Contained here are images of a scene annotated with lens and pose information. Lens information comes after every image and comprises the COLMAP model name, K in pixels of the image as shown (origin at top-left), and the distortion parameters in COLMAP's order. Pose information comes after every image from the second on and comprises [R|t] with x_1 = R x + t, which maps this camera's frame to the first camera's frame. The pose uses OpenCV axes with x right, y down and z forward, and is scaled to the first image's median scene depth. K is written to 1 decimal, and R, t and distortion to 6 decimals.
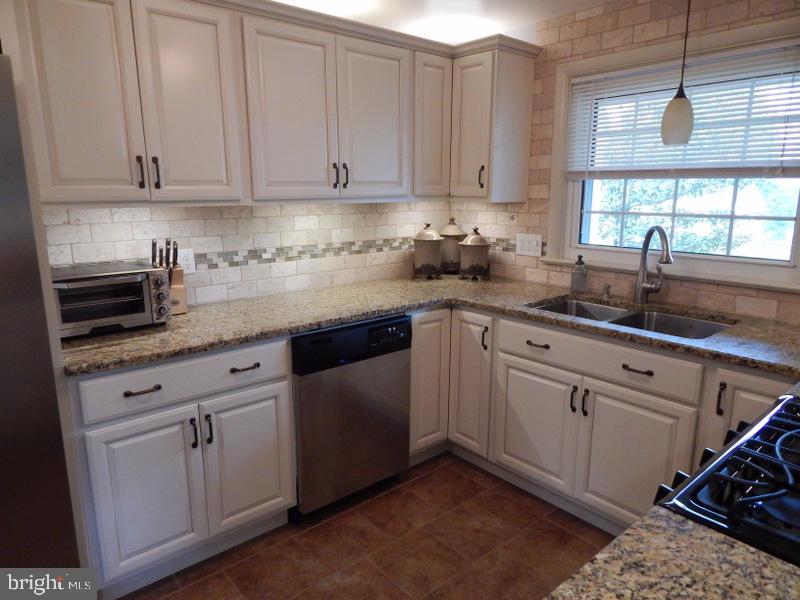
lens RADIAL K [[527.4, 0, 400.0], [0, 527.4, 300.0], [0, 0, 1]] dist [0.005726, -0.006438]
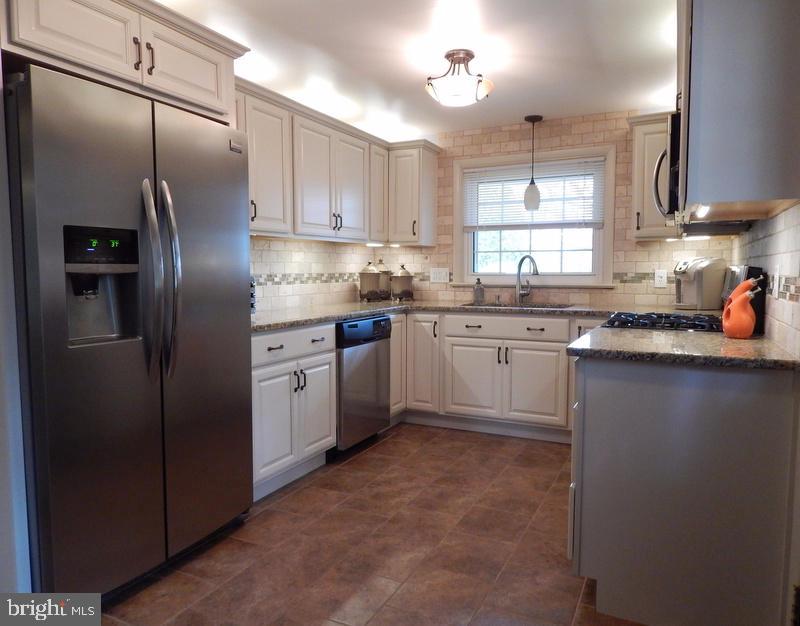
lens RADIAL K [[546.0, 0, 416.2], [0, 546.0, 312.6], [0, 0, 1]] dist [0.004242, 0.000467]
pose [[0.915964, -0.032710, 0.399925, -0.499187], [0.083123, 0.990520, -0.109363, 0.186109], [-0.392556, 0.133416, 0.910000, -0.404679]]
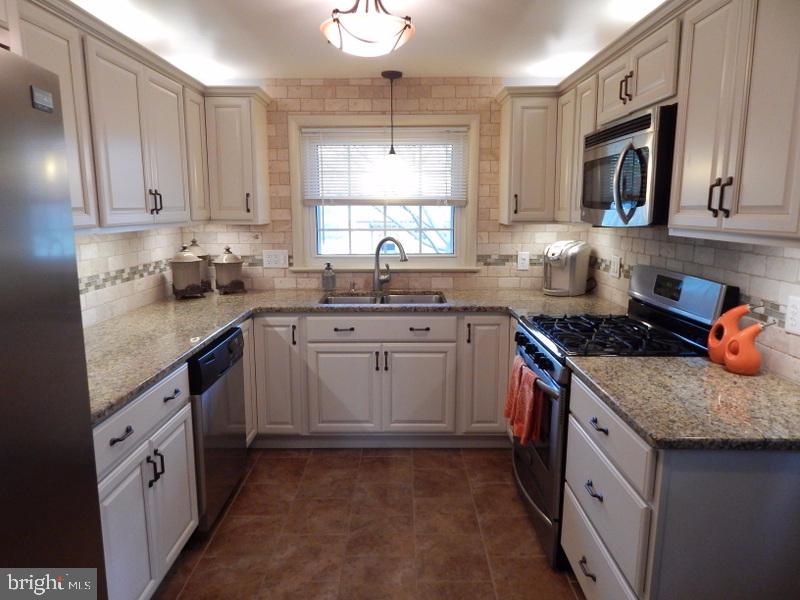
lens RADIAL K [[527.4, 0, 400.0], [0, 527.4, 300.0], [0, 0, 1]] dist [0.005726, -0.006438]
pose [[0.655858, -0.131686, 0.743309, -0.552727], [0.156526, 0.986990, 0.036746, -0.013684], [-0.738478, 0.092247, 0.667938, -0.002909]]
